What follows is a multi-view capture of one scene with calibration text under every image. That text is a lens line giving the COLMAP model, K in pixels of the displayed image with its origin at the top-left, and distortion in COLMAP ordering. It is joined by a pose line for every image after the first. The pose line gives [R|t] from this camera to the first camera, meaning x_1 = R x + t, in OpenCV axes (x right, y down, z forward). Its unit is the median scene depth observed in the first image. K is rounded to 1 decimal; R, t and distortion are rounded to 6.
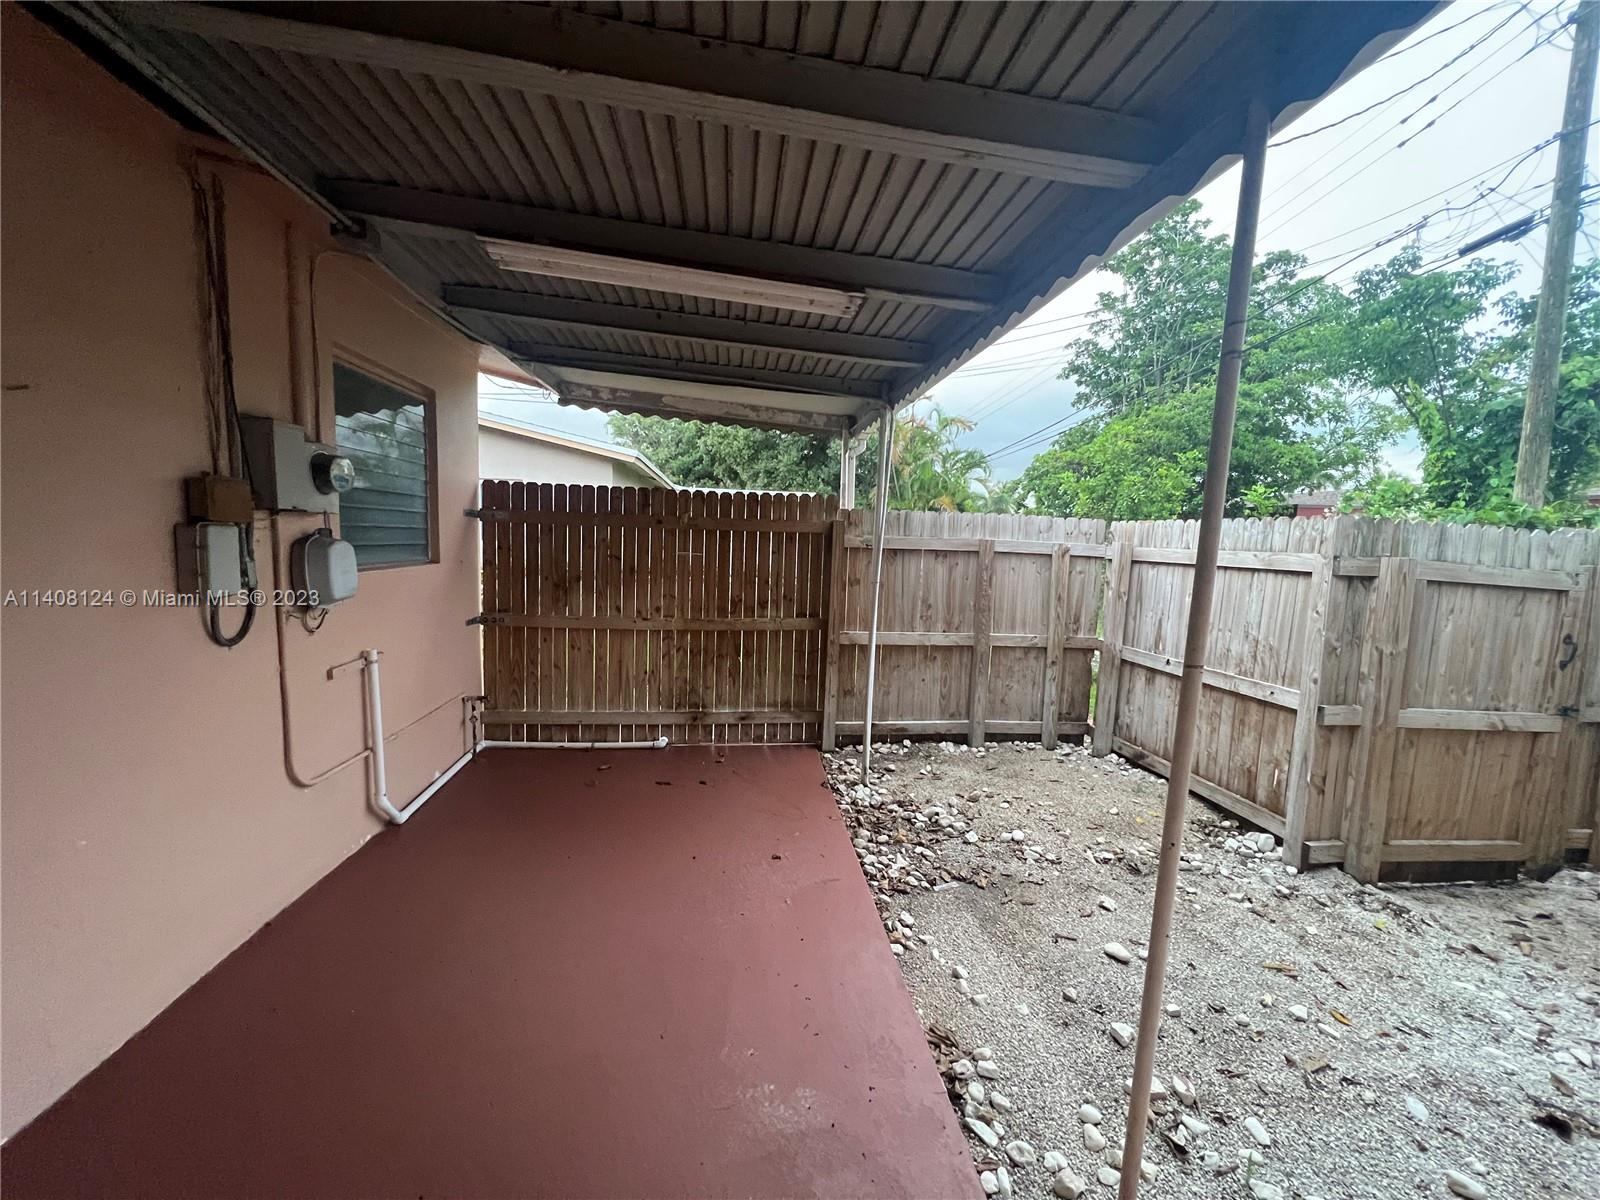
lens RADIAL K [[639.9, 0, 803.7], [0, 639.9, 603.3], [0, 0, 1]] dist [-0.002141, 0.001167]
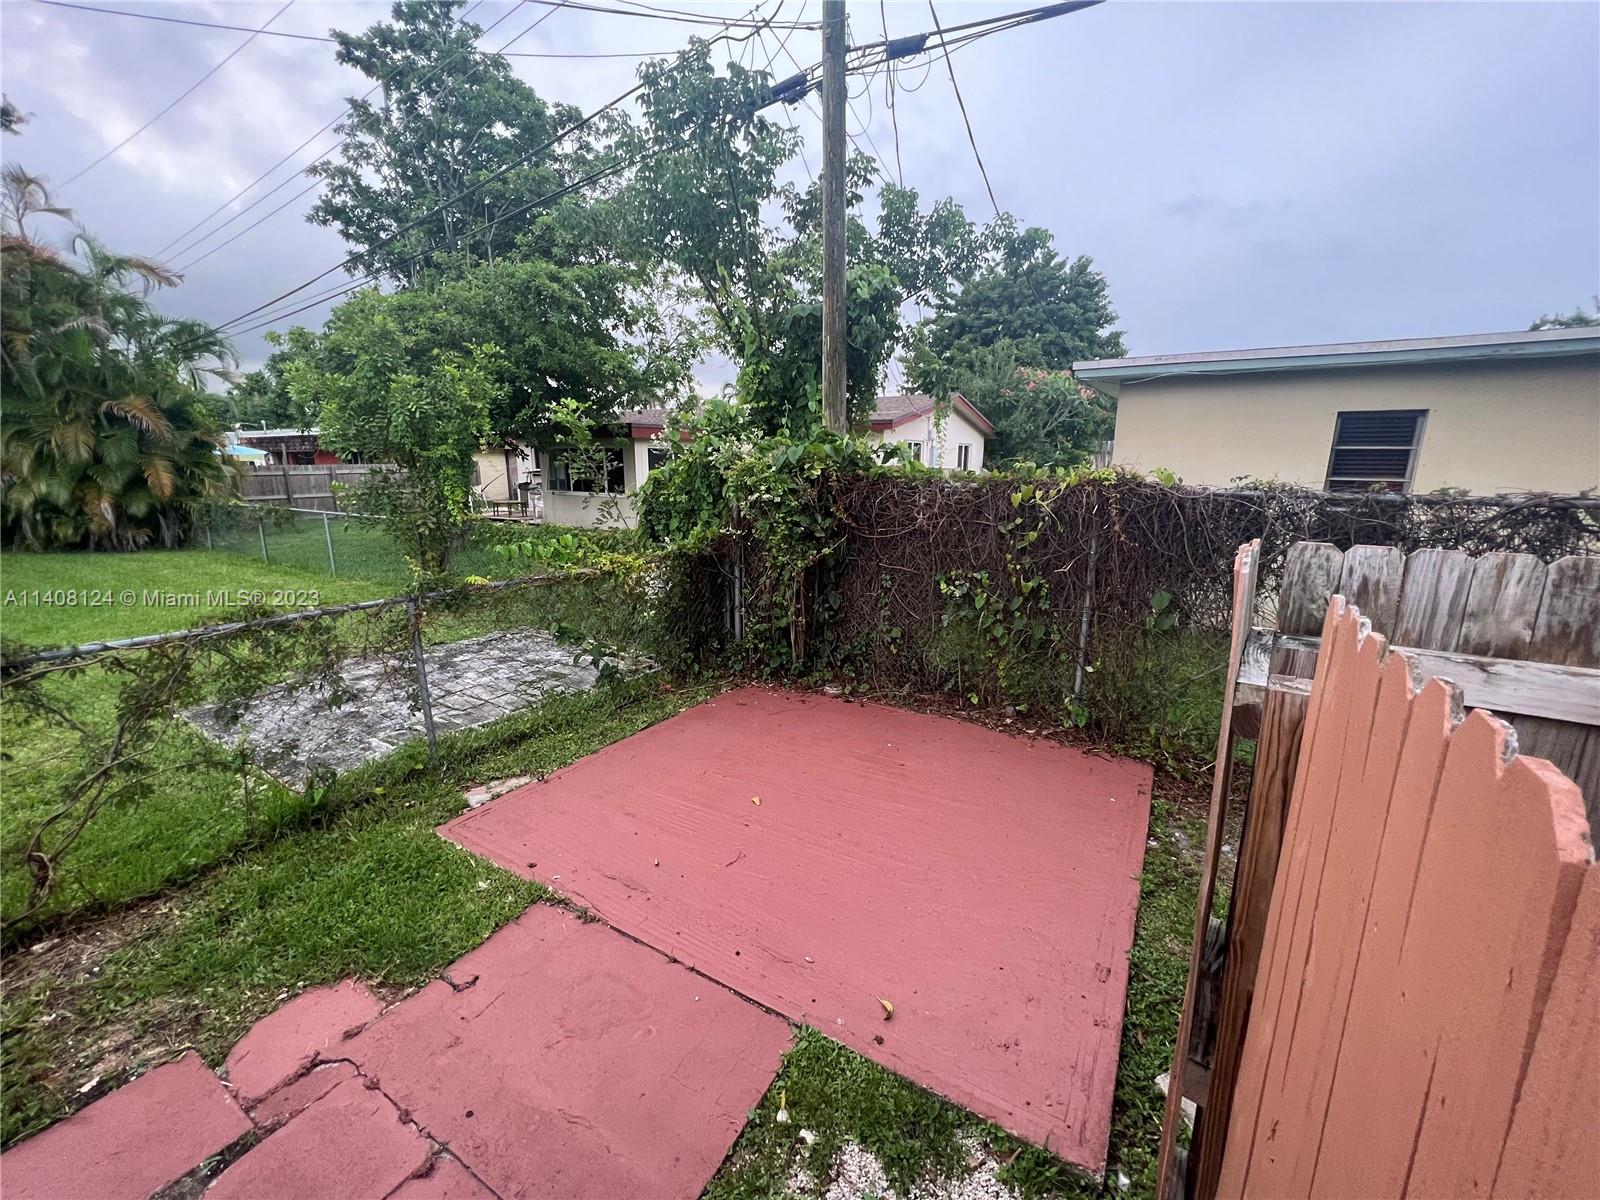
lens RADIAL K [[639.9, 0, 800.8], [0, 639.9, 593.9], [0, 0, 1]] dist [-0.002141, 0.001167]
pose [[0.627577, -0.183751, 0.756560, 0.210485], [0.093099, 0.982488, 0.161398, -0.044656], [-0.772968, -0.030855, 0.633694, 0.249801]]
